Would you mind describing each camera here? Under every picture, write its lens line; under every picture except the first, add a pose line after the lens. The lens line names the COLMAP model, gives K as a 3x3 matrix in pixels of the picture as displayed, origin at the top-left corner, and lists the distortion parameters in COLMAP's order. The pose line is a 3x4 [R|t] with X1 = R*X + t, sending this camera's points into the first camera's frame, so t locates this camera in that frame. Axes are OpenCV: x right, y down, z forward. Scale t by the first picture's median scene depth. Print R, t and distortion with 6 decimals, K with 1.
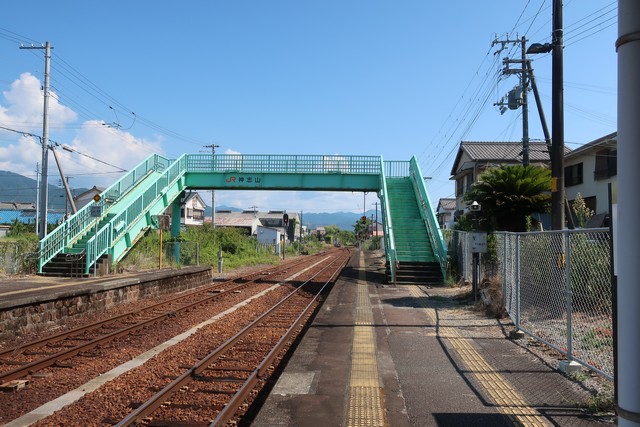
lens RADIAL K [[501.5, 0, 321.0], [0, 501.5, 215.5], [0, 0, 1]] dist [-0.004176, 0.002087]
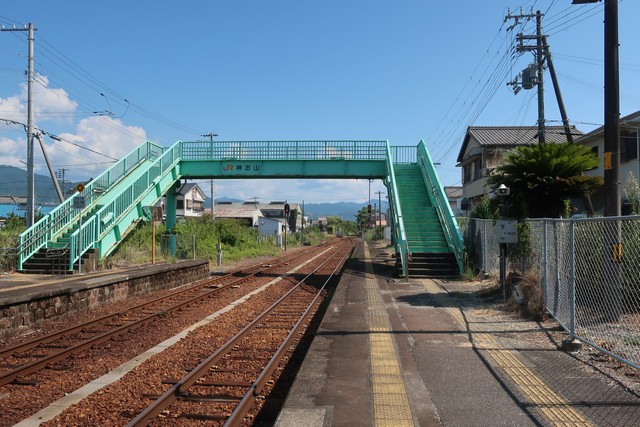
lens RADIAL K [[501.5, 0, 321.1], [0, 501.5, 215.0], [0, 0, 1]] dist [-0.004176, 0.002087]
pose [[0.999927, -0.011732, -0.002736, -0.002812], [0.011779, 0.999769, 0.017960, 0.002397], [0.002525, -0.017991, 0.999835, 0.053706]]
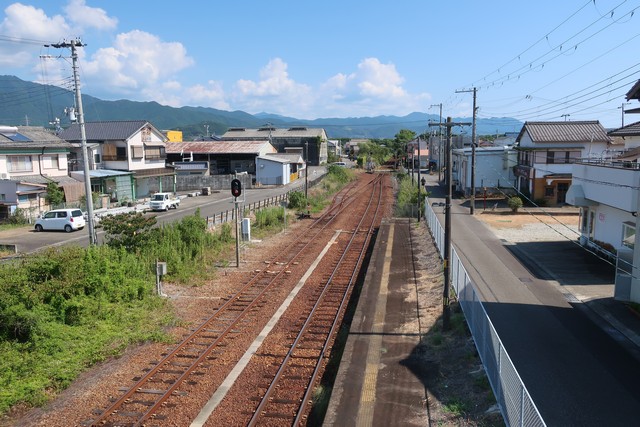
lens RADIAL K [[501.5, 0, 318.2], [0, 501.5, 183.3], [0, 0, 1]] dist [-0.004176, 0.002087]
pose [[0.995864, -0.015678, -0.089497, 0.120467], [0.026685, 0.992029, 0.123149, -0.123511], [0.086853, -0.125028, 0.988344, 1.062551]]
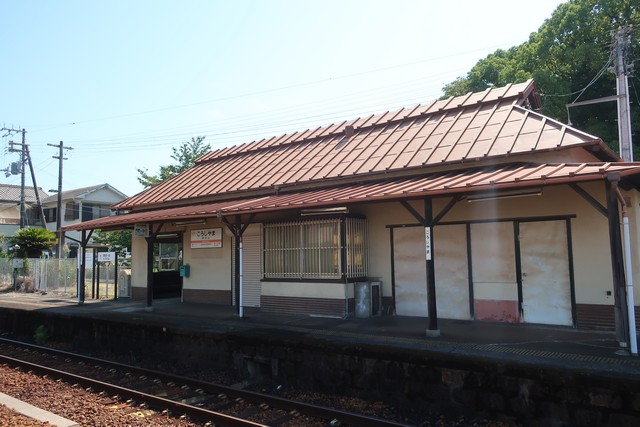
lens RADIAL K [[501.5, 0, 318.3], [0, 501.5, 212.8], [0, 0, 1]] dist [-0.004176, 0.002087]
pose [[0.556139, 0.045134, 0.829863, -0.334675], [-0.009965, 0.998815, -0.047645, -0.032508], [-0.831029, 0.018228, 0.555930, -0.563326]]
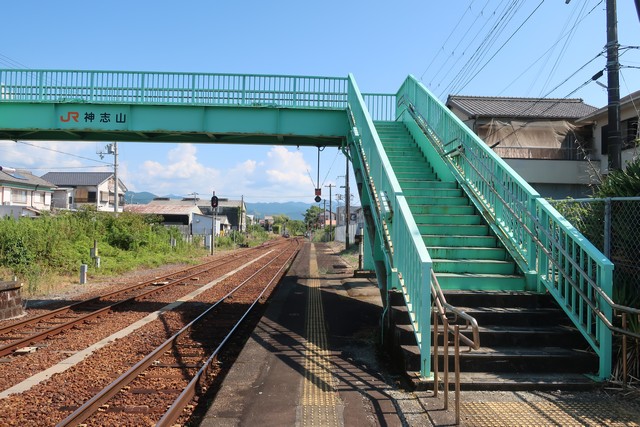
lens RADIAL K [[501.5, 0, 320.9], [0, 501.5, 215.1], [0, 0, 1]] dist [-0.004176, 0.002087]
pose [[0.995138, 0.001940, 0.098468, 0.034427], [-0.003833, 0.999811, 0.019036, 0.021805], [-0.098413, -0.019320, 0.994958, 0.444871]]
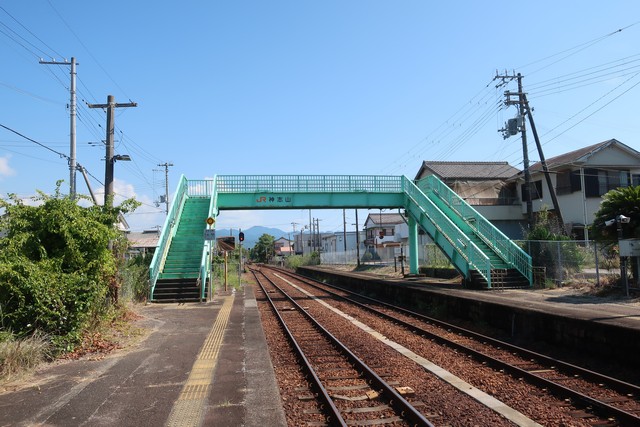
lens RADIAL K [[501.5, 0, 321.1], [0, 501.5, 213.7], [0, 0, 1]] dist [-0.004176, 0.002087]
pose [[0.972959, -0.022772, 0.229852, -0.298168], [0.031045, 0.998991, -0.032443, -0.006697], [-0.228881, 0.038702, 0.972685, -0.015029]]
